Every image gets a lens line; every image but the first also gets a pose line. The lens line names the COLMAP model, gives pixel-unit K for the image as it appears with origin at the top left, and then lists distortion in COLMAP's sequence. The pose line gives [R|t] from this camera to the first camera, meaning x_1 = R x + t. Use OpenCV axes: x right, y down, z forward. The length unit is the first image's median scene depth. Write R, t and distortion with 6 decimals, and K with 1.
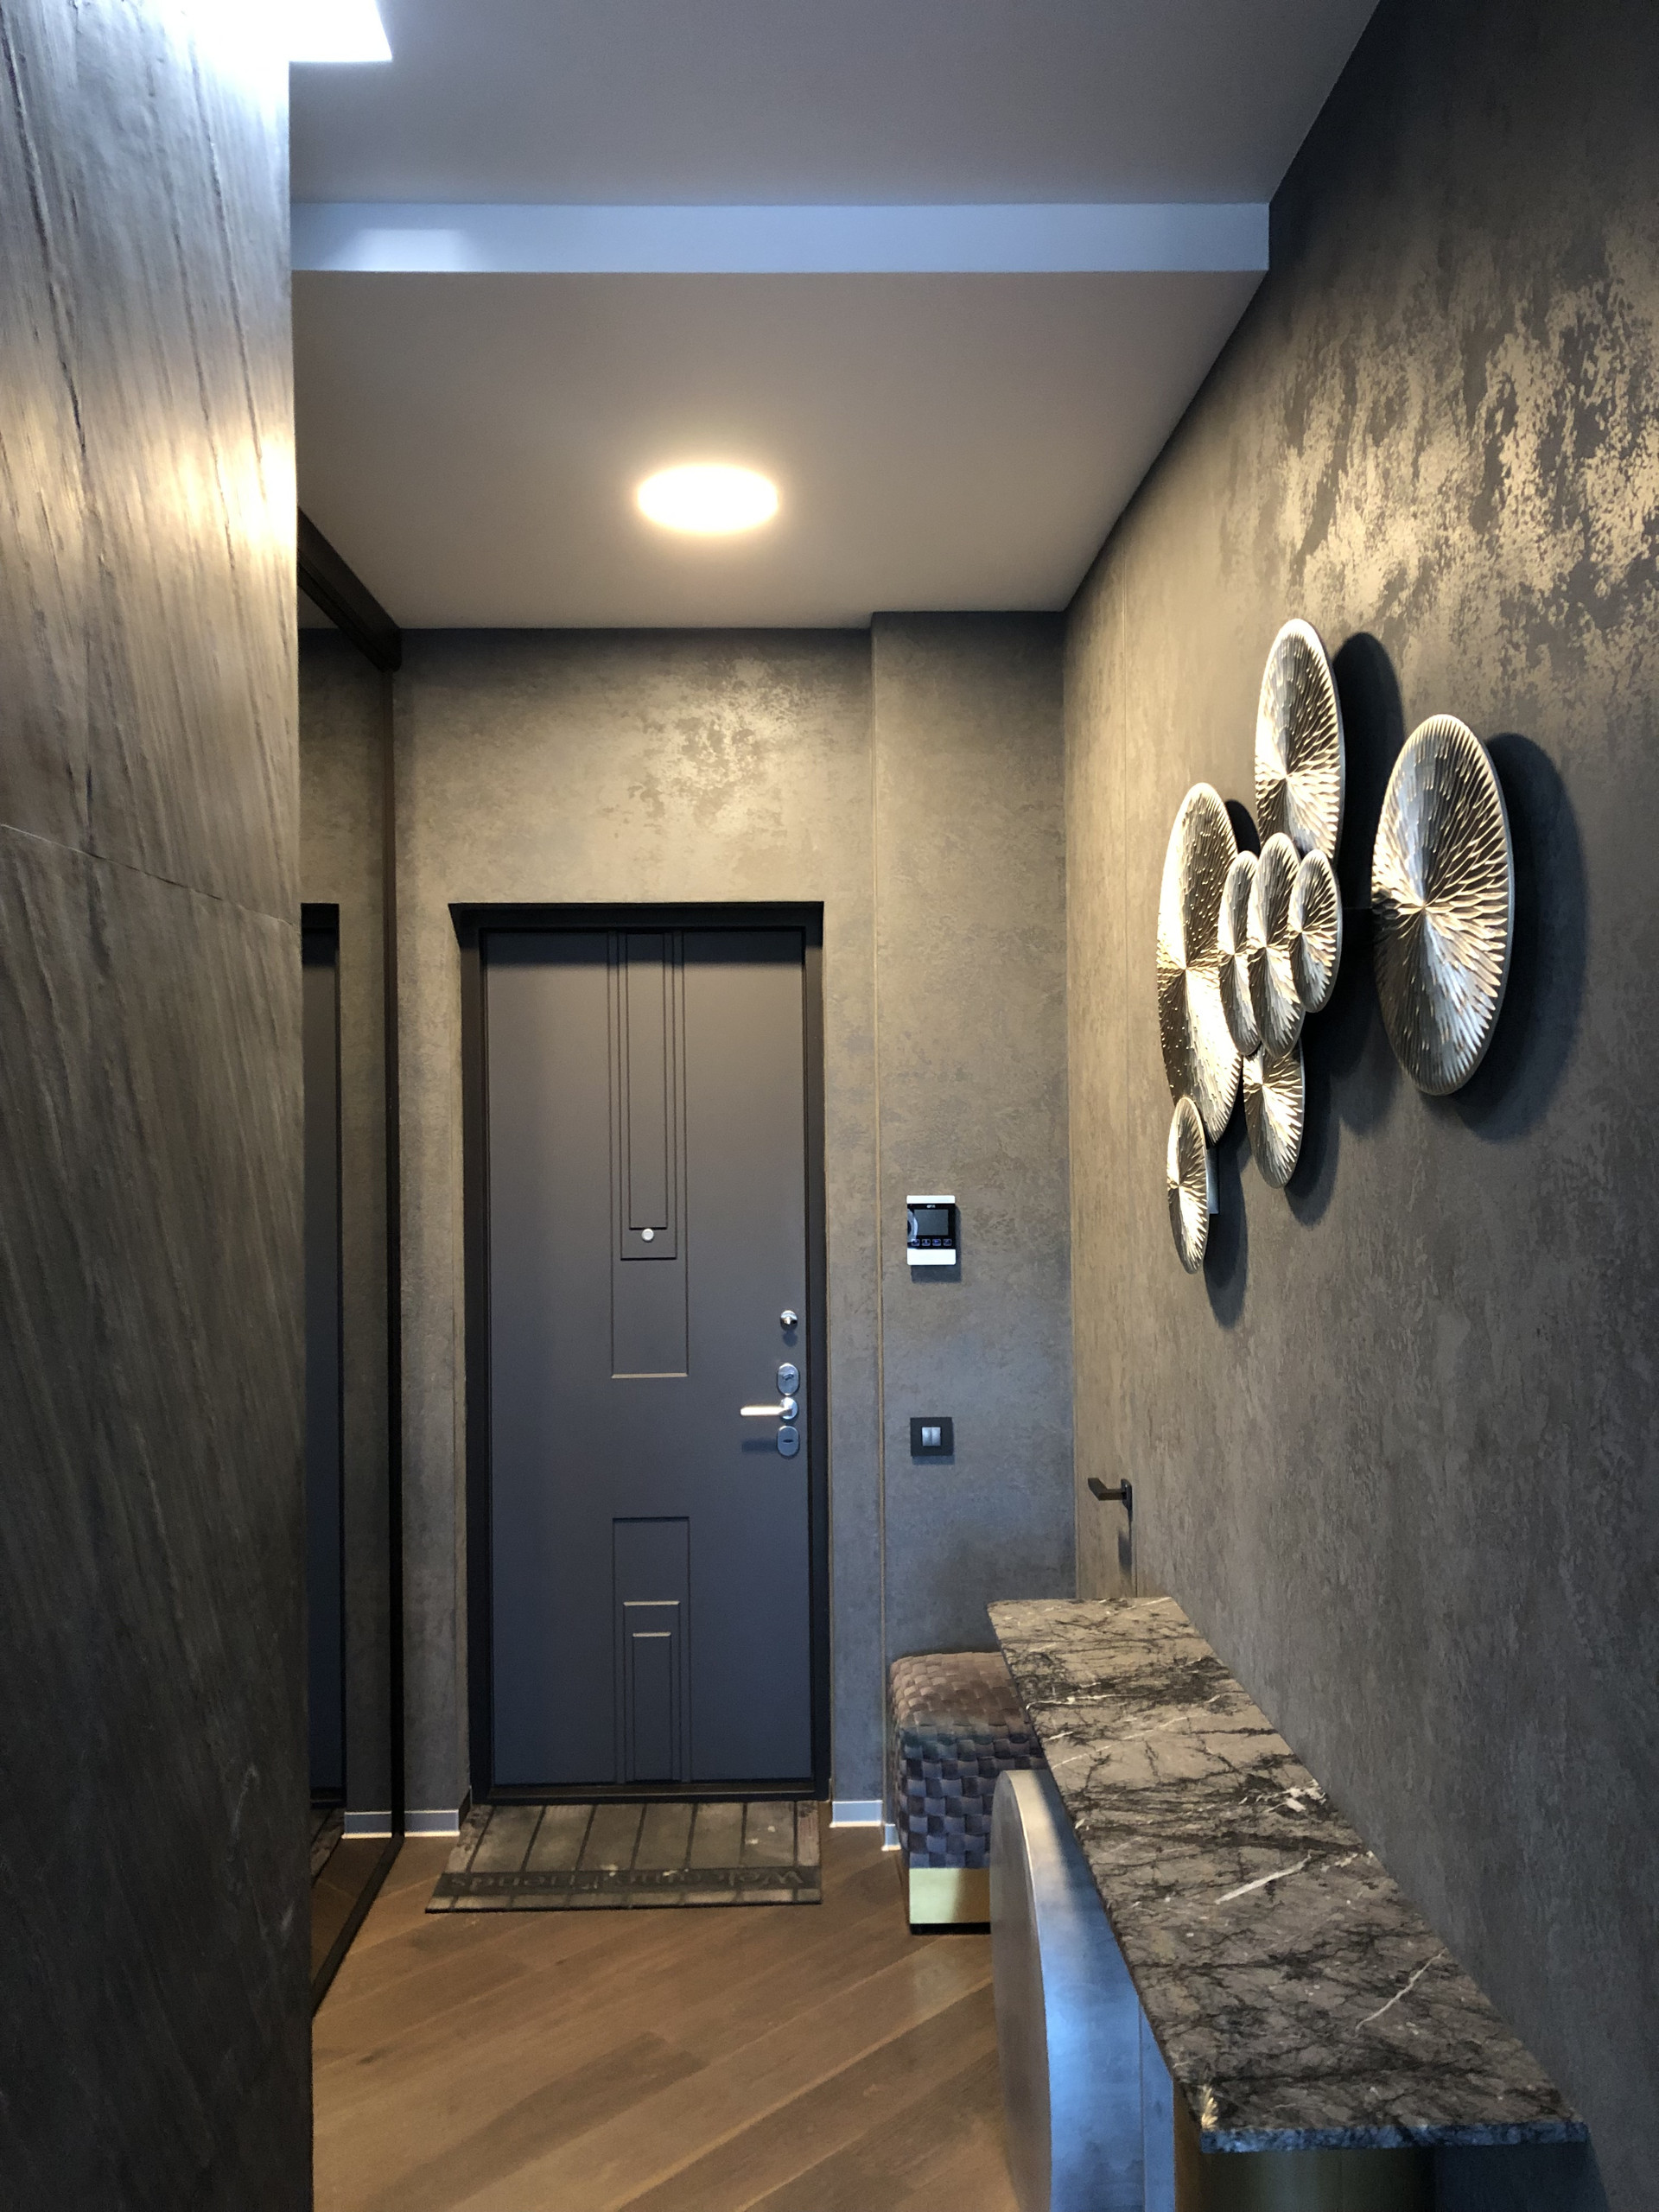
lens RADIAL K [[1806.6, 0, 829.5], [0, 1806.6, 1106.0], [0, 0, 1]] dist [0.041330, -0.038138]
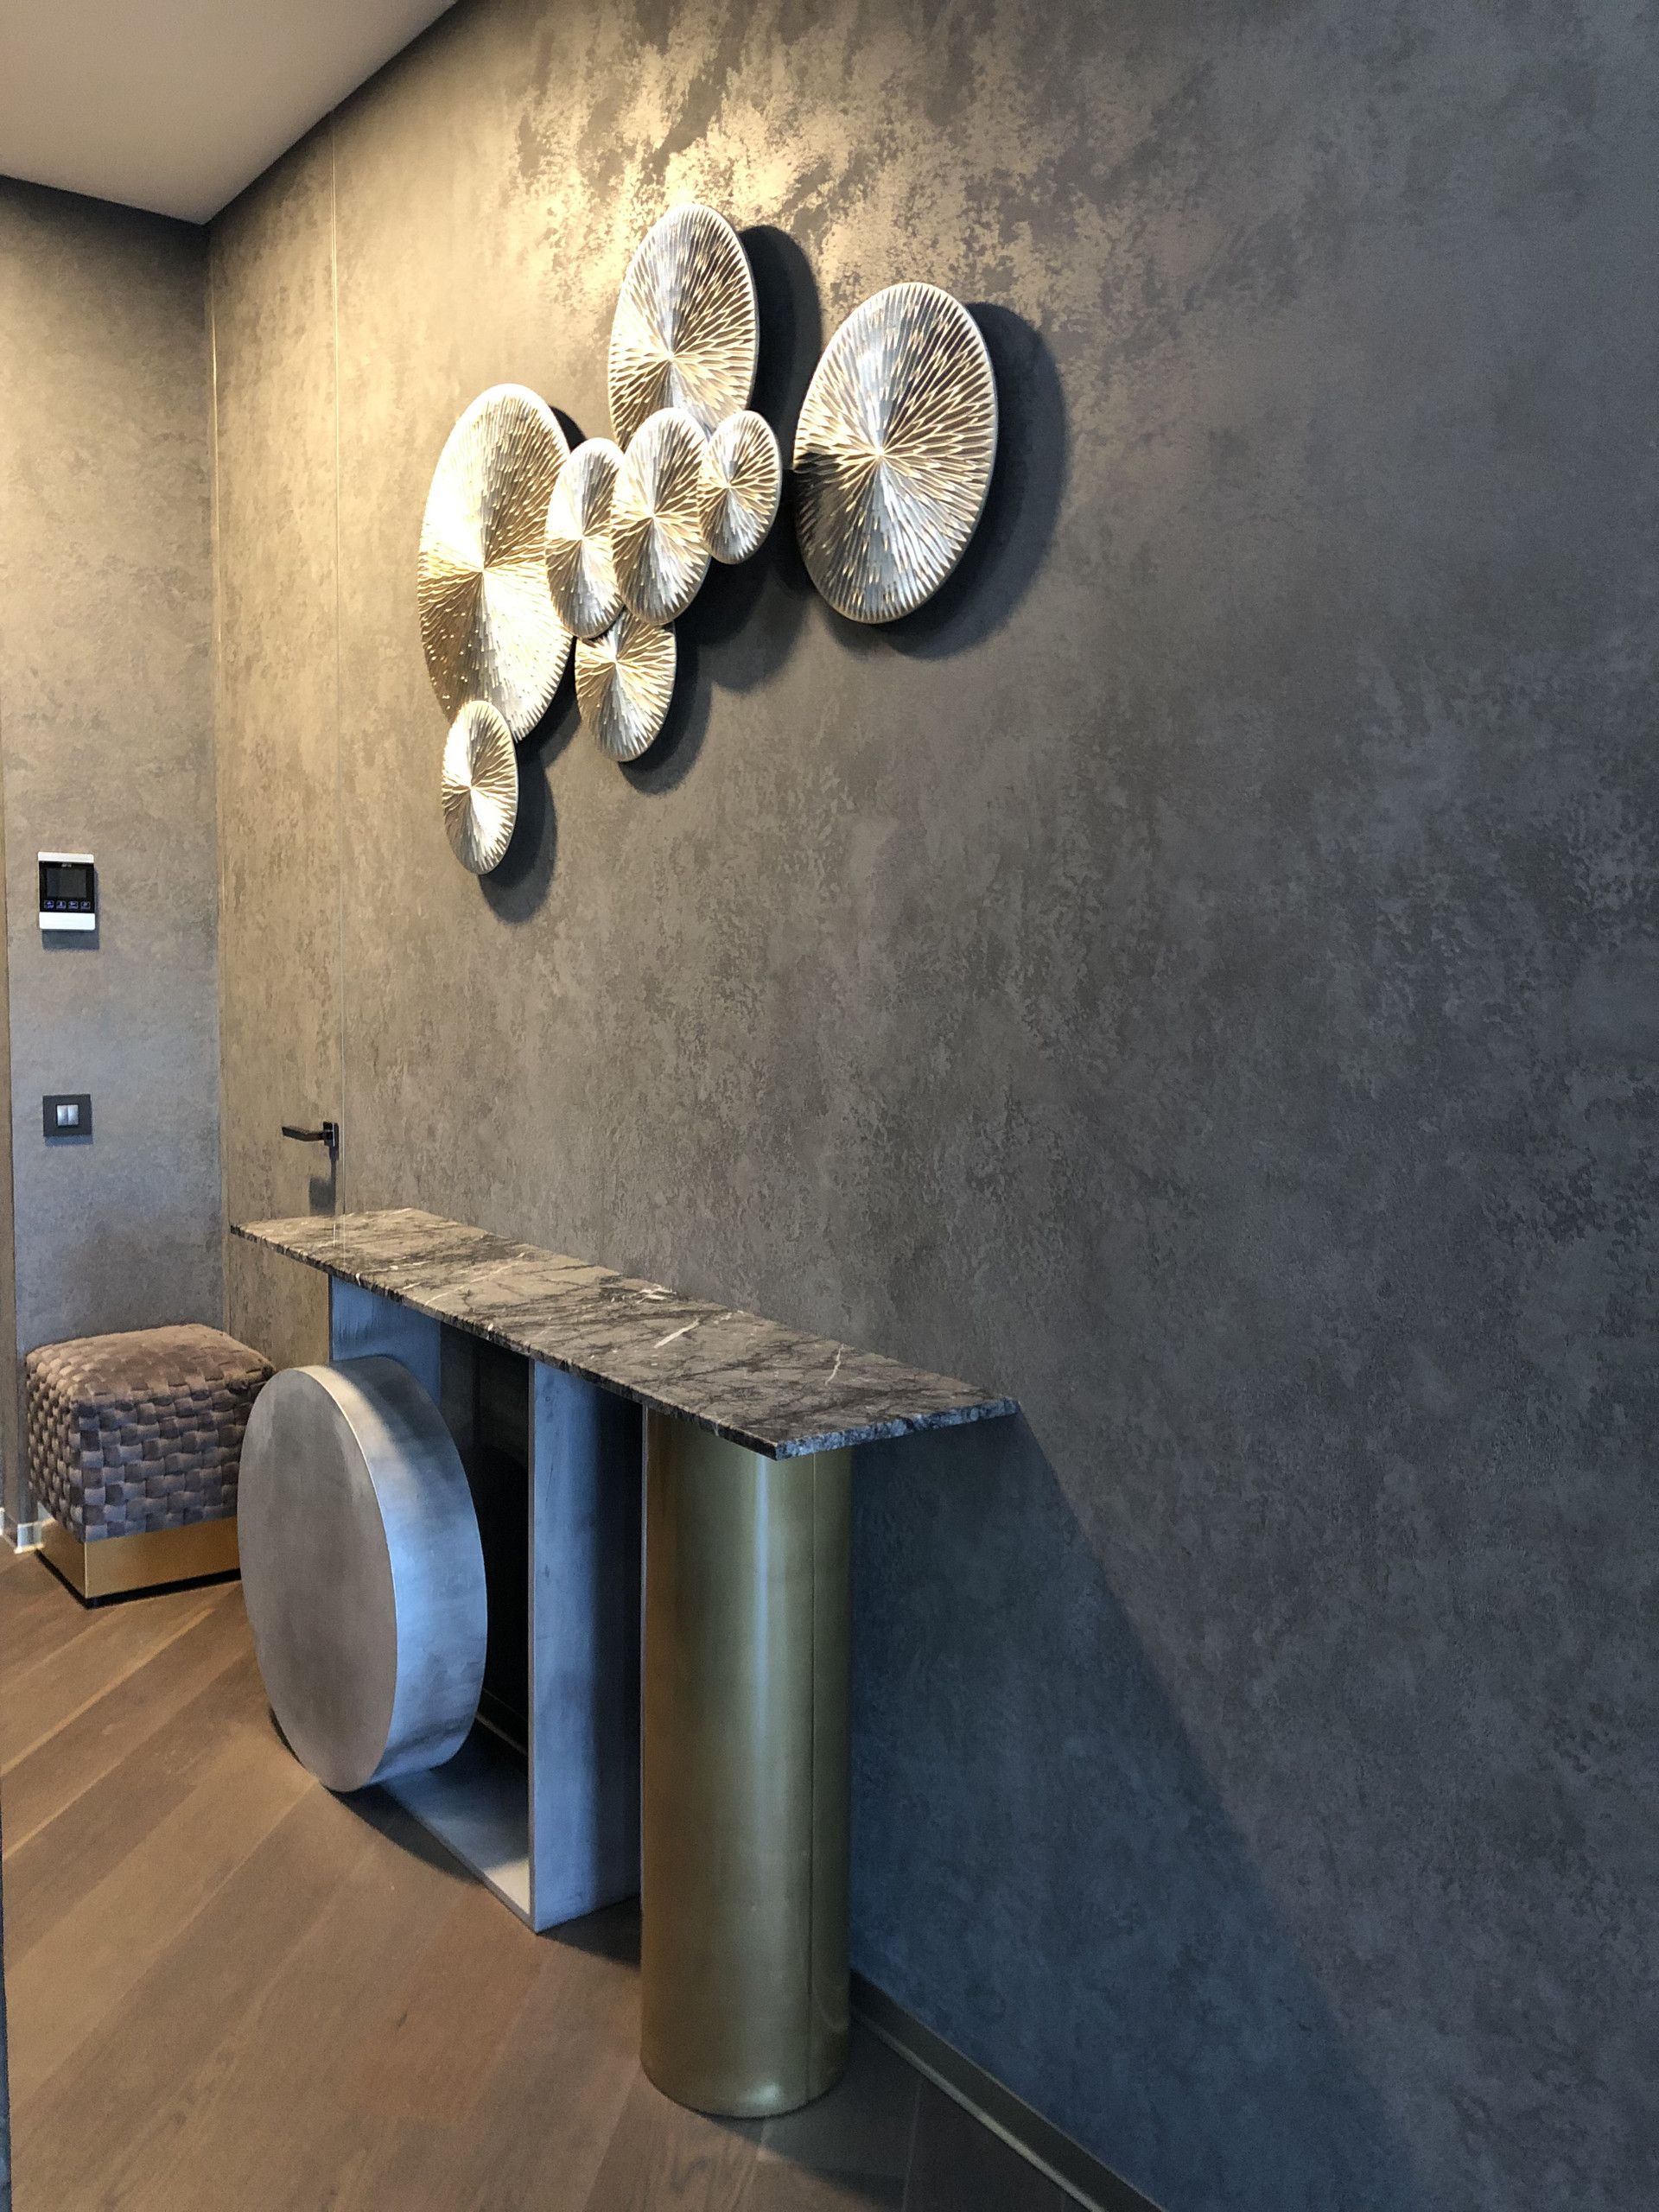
lens RADIAL K [[1799.0, 0, 824.8], [0, 1799.0, 1120.7], [0, 0, 1]] dist [0.050483, -0.032855]
pose [[0.816887, -0.033885, 0.575801, -0.315920], [-0.025476, 0.995179, 0.094707, 0.168528], [-0.576235, -0.092034, 0.812086, 0.027464]]
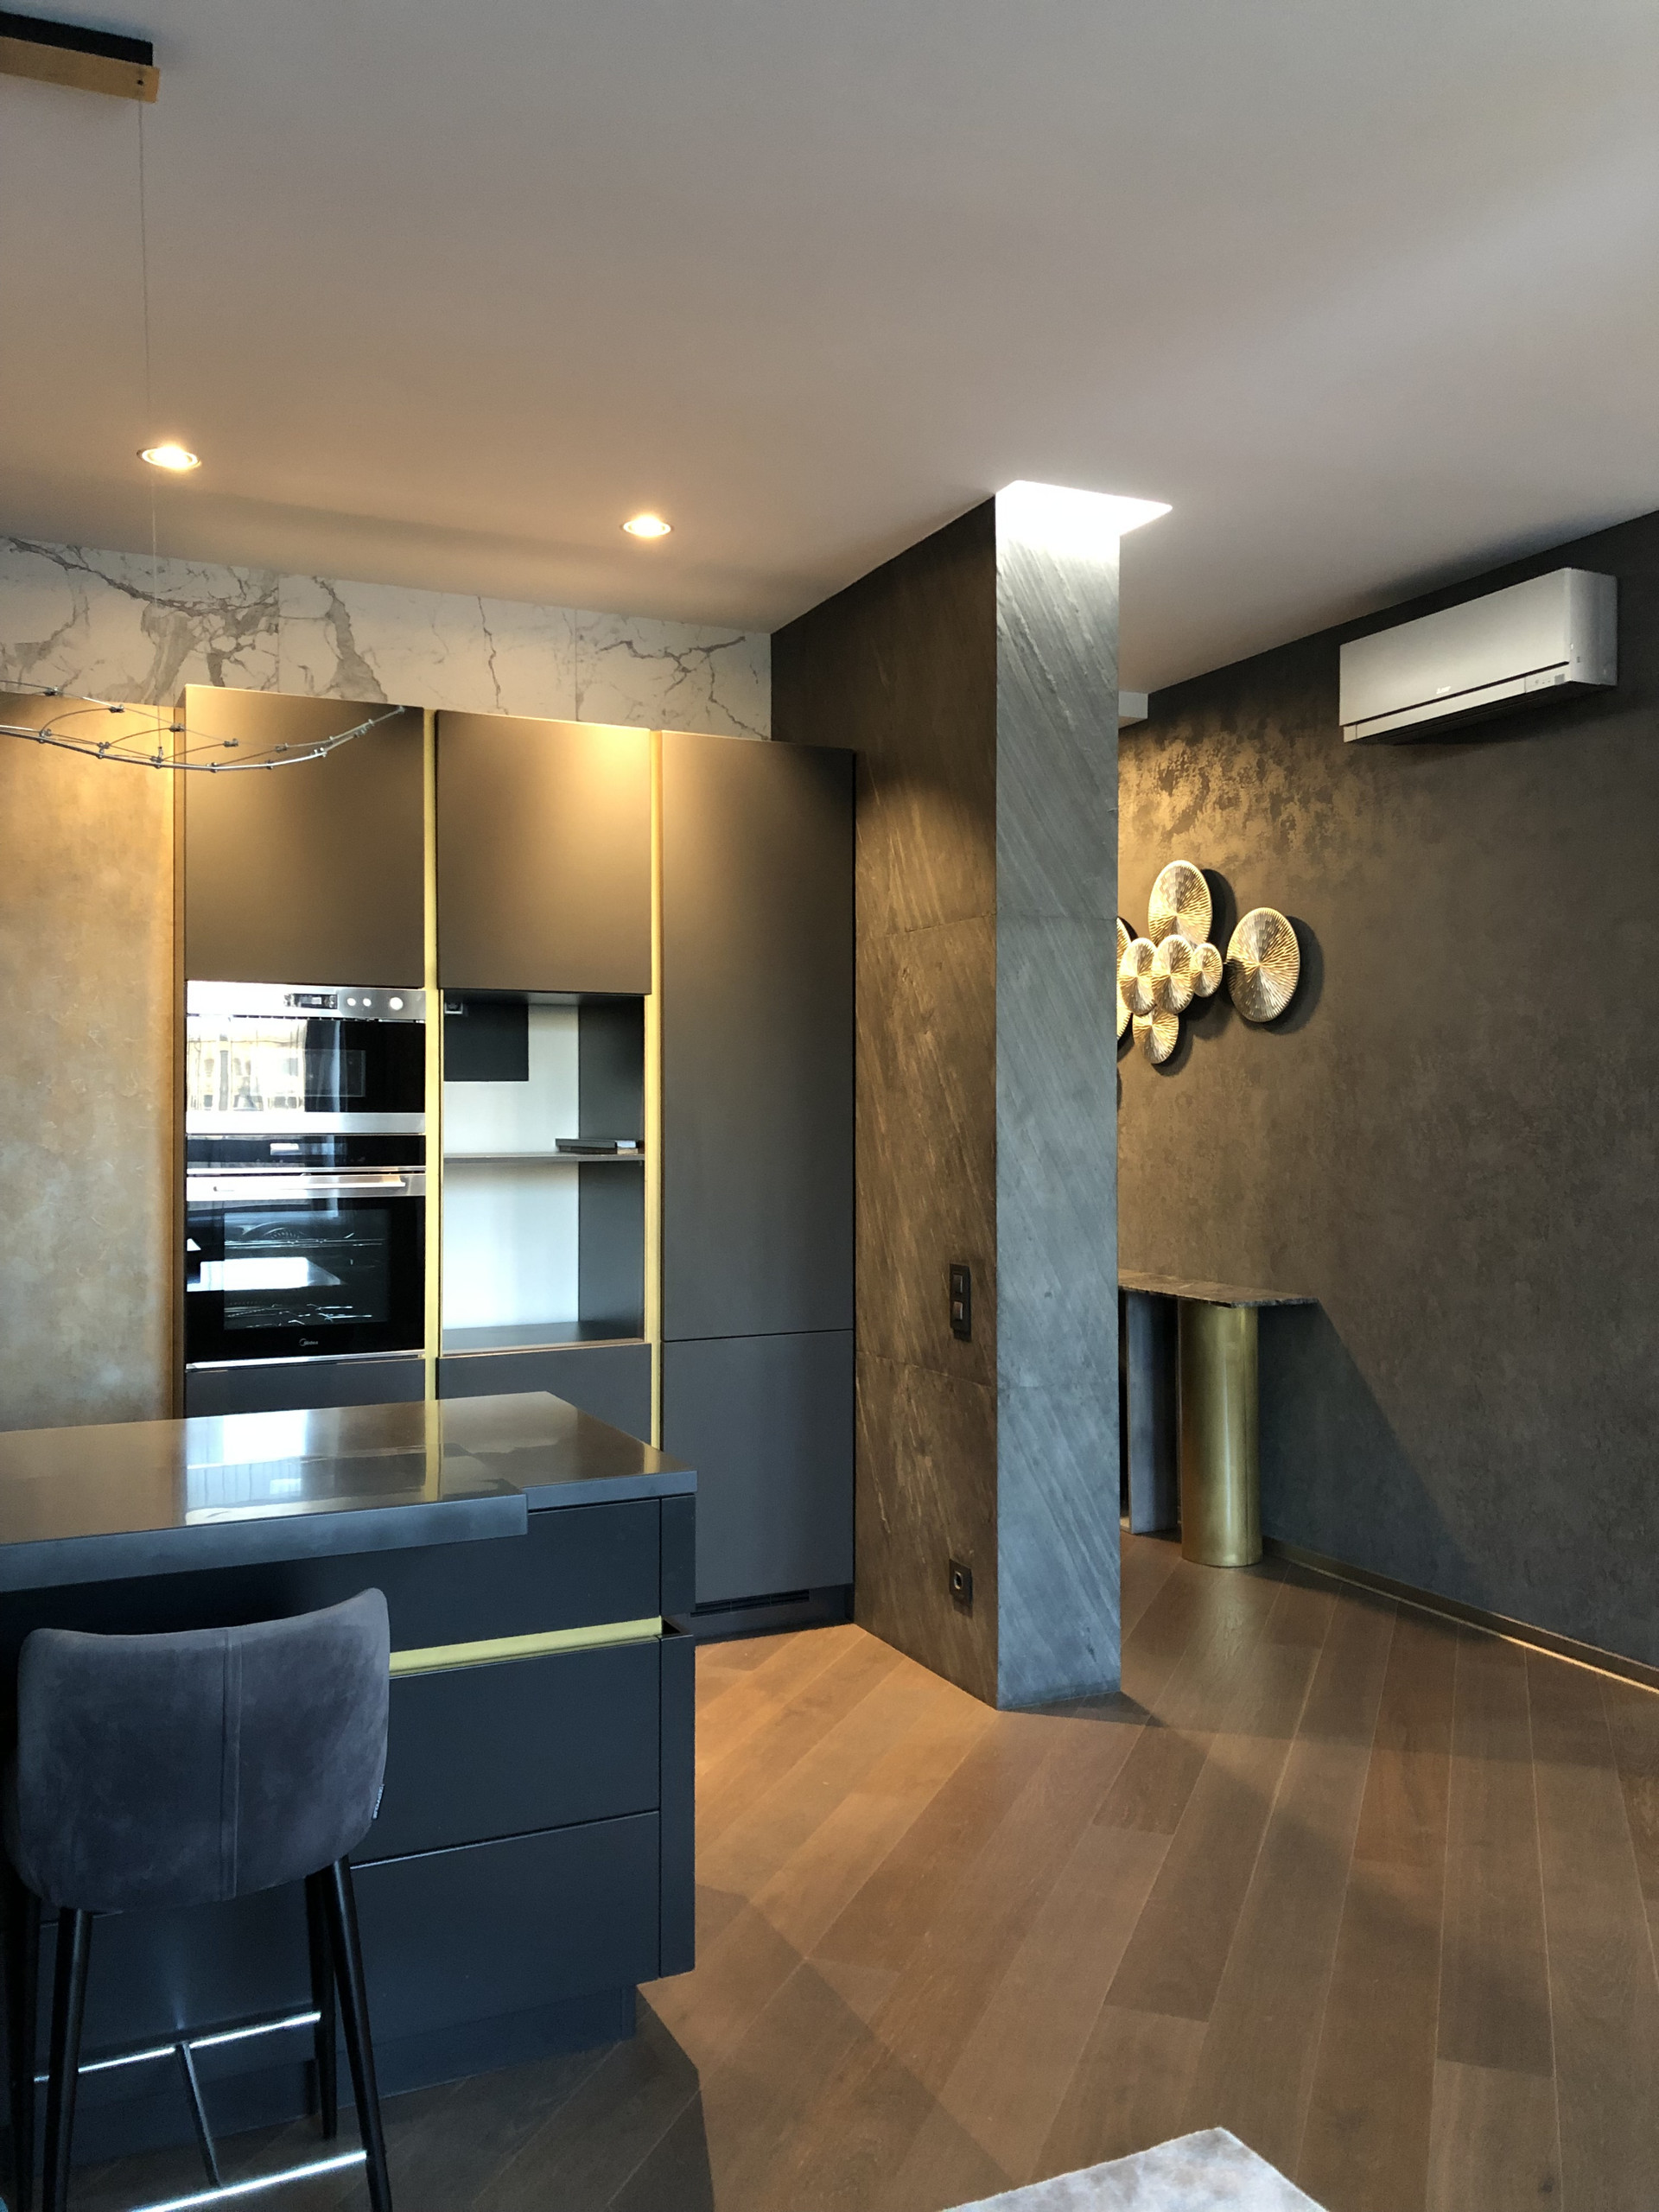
lens RADIAL K [[1794.1, 0, 829.5], [0, 1794.1, 1106.0], [0, 0, 1]] dist [0.129026, -0.386591]
pose [[0.920350, 0.009652, 0.390976, -1.367313], [-0.007203, 0.999944, -0.007732, 0.146169], [-0.391029, 0.004300, 0.920368, -1.404336]]
